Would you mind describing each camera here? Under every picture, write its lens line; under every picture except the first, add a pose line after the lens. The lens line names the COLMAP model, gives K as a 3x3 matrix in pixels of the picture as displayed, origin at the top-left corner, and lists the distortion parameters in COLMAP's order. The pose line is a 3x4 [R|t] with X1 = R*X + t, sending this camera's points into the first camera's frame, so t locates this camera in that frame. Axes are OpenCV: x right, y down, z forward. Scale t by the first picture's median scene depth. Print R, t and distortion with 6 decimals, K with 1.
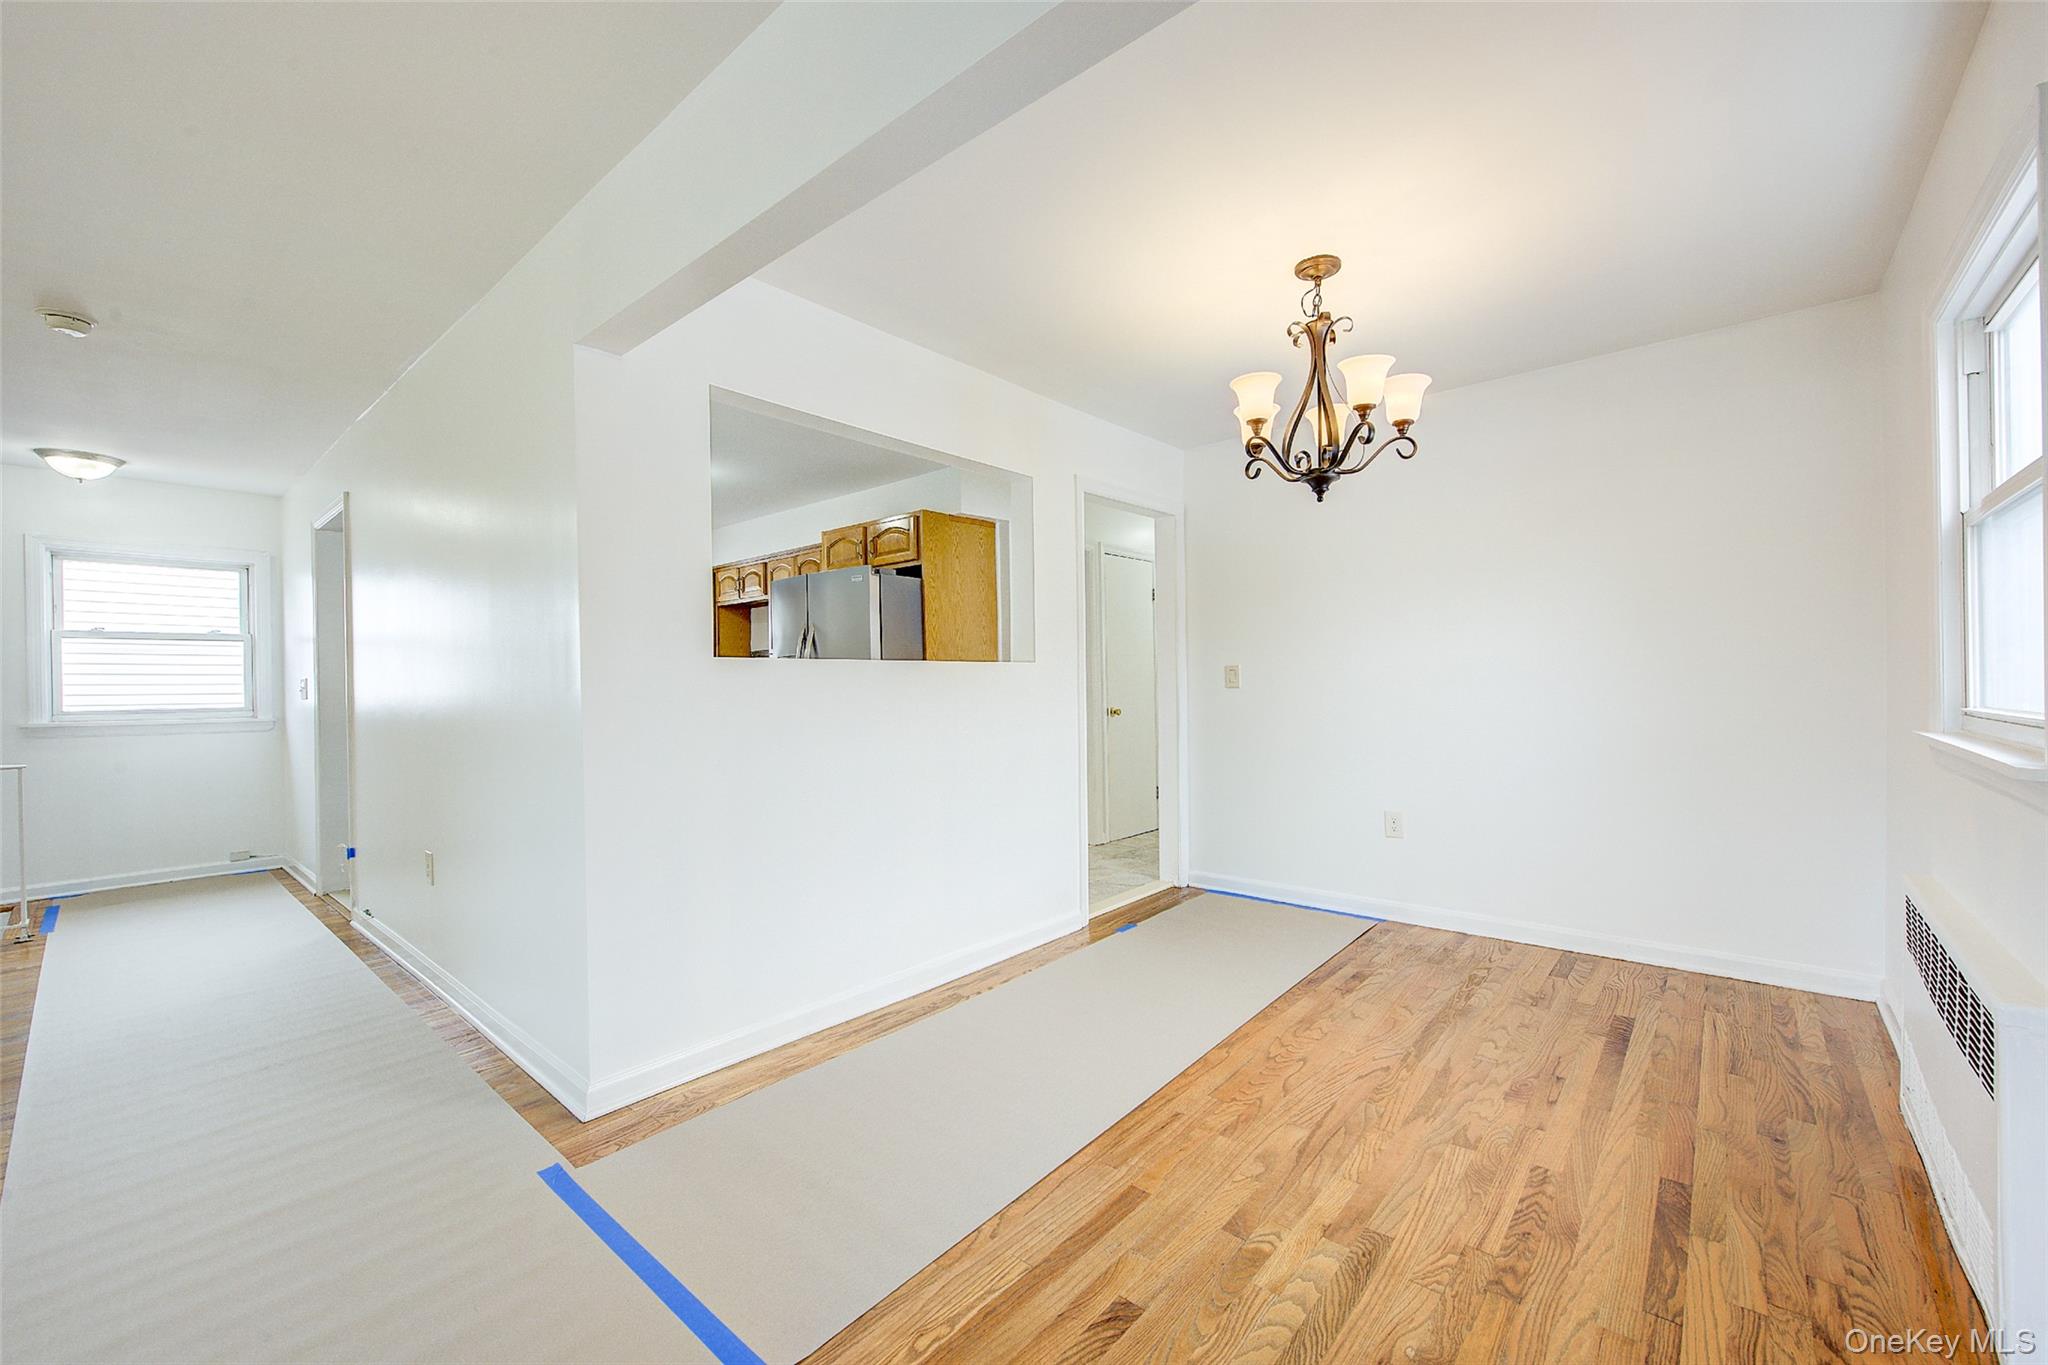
lens RADIAL K [[813.9, 0, 1024.0], [0, 813.9, 682.5], [0, 0, 1]] dist [0.000507, -0.001067]
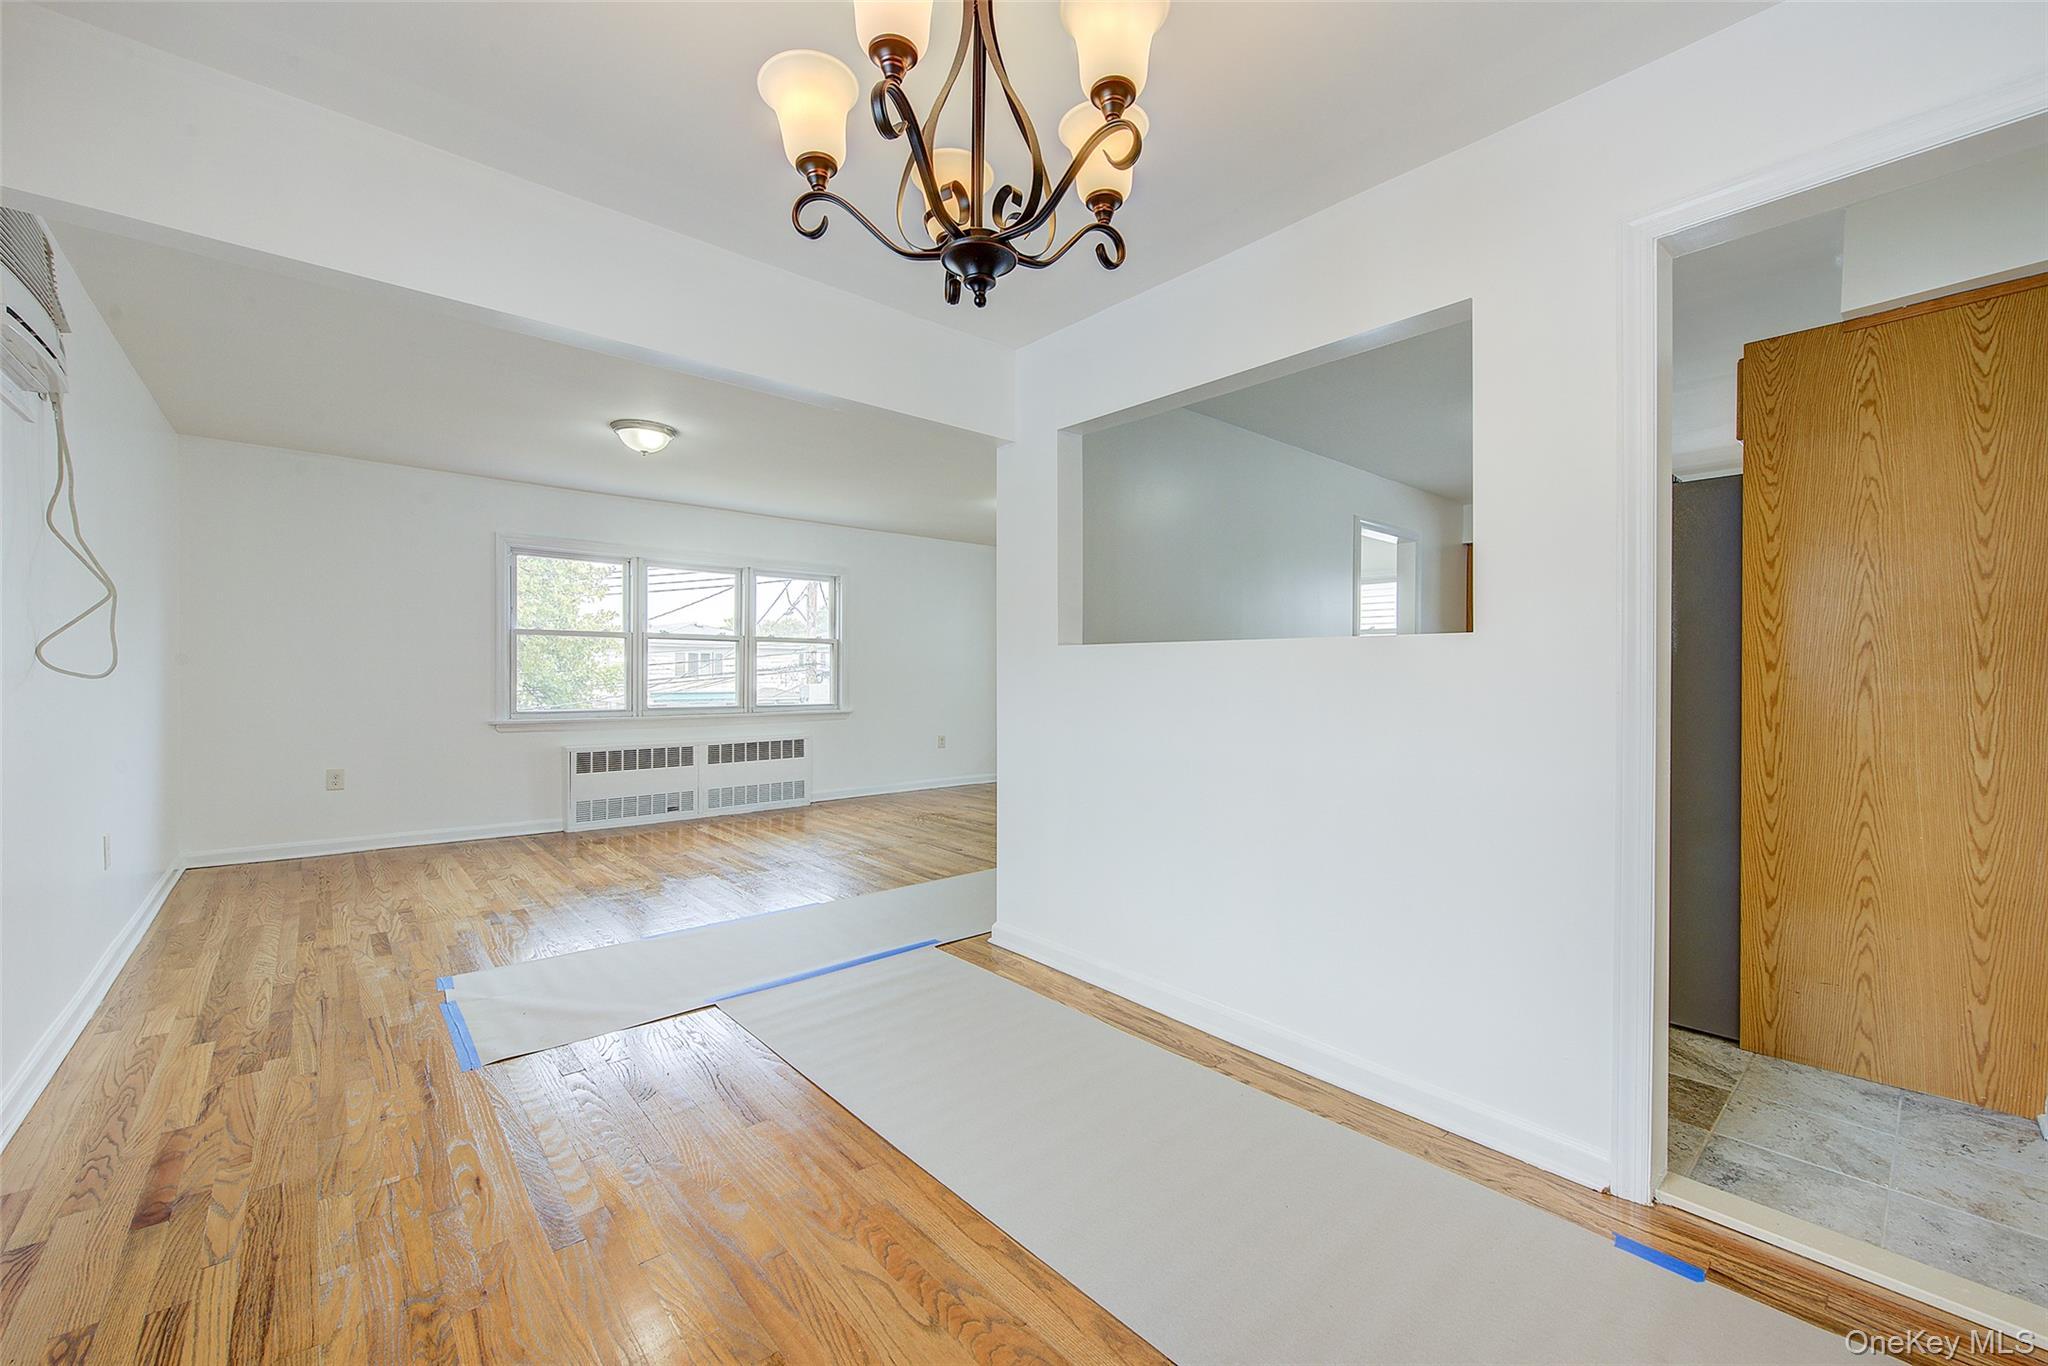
lens RADIAL K [[814.1, 0, 1030.0], [0, 814.1, 673.9], [0, 0, 1]] dist [-0.000065, -0.003114]
pose [[-0.131289, 0.016427, -0.991208, 0.783750], [-0.002041, 0.999856, 0.016840, -0.004936], [0.991342, 0.004234, -0.131237, 1.001420]]
